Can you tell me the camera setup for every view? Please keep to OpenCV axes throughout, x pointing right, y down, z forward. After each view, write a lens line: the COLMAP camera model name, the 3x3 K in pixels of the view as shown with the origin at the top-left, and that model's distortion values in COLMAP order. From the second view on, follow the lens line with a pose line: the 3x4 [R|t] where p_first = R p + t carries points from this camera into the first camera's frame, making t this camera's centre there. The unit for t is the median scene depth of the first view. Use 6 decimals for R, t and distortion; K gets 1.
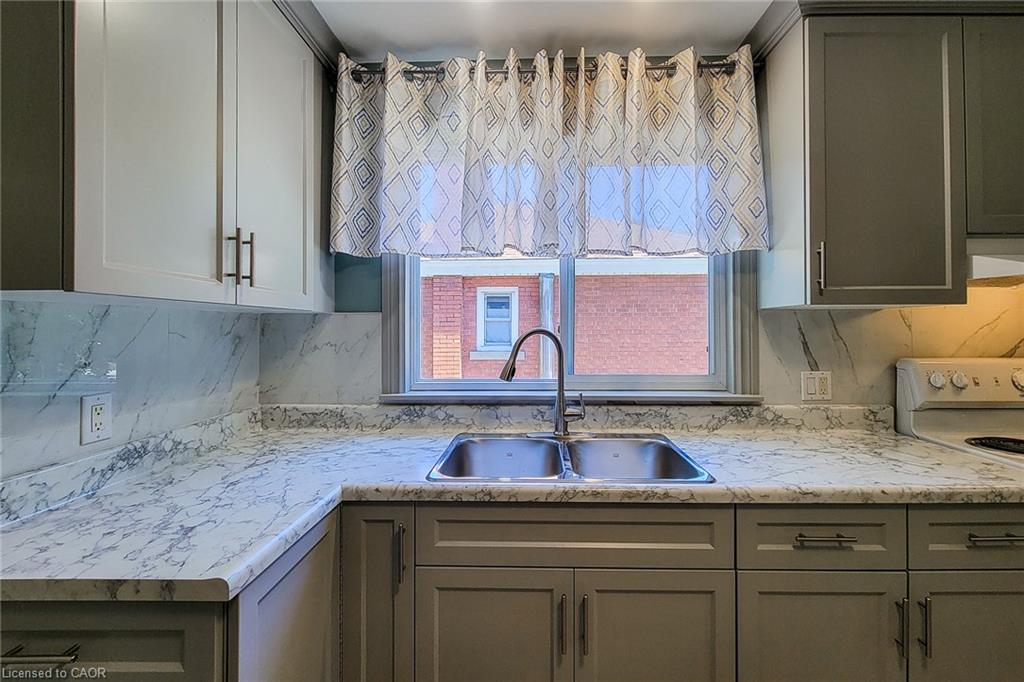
lens RADIAL K [[408.1, 0, 527.4], [0, 408.1, 335.9], [0, 0, 1]] dist [-0.009564, -0.000127]
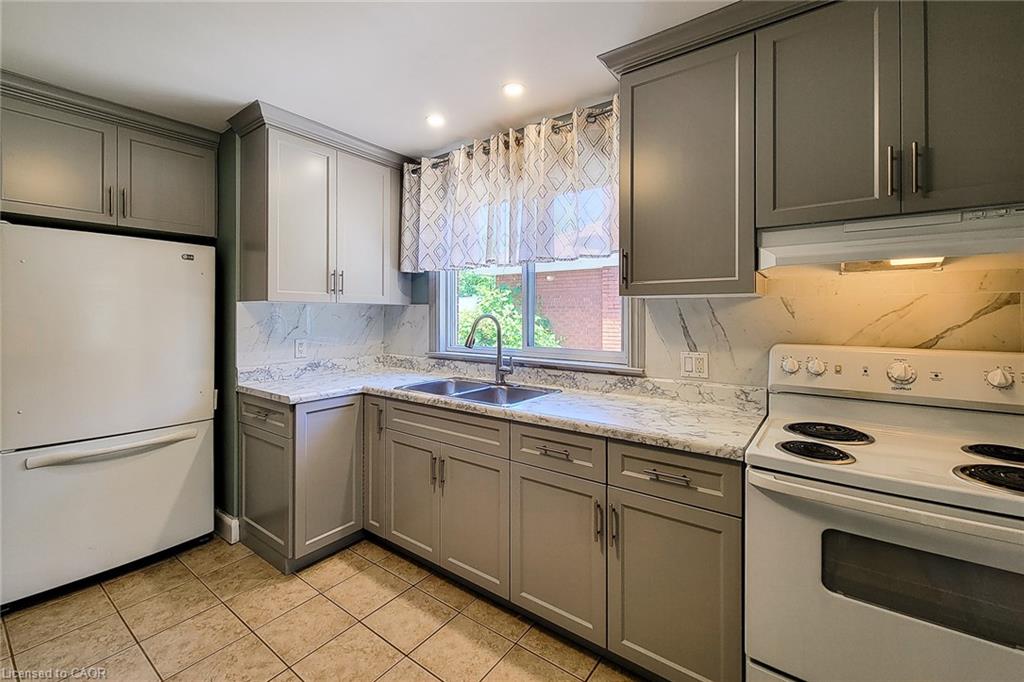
lens RADIAL K [[435.9, 0, 507.7], [0, 435.9, 313.1], [0, 0, 1]] dist [0.001094, -0.000327]
pose [[0.802264, -0.002096, -0.596966, 1.036886], [-0.013369, 0.999680, -0.021477, 0.016337], [0.596820, 0.025211, 0.801979, -0.275505]]
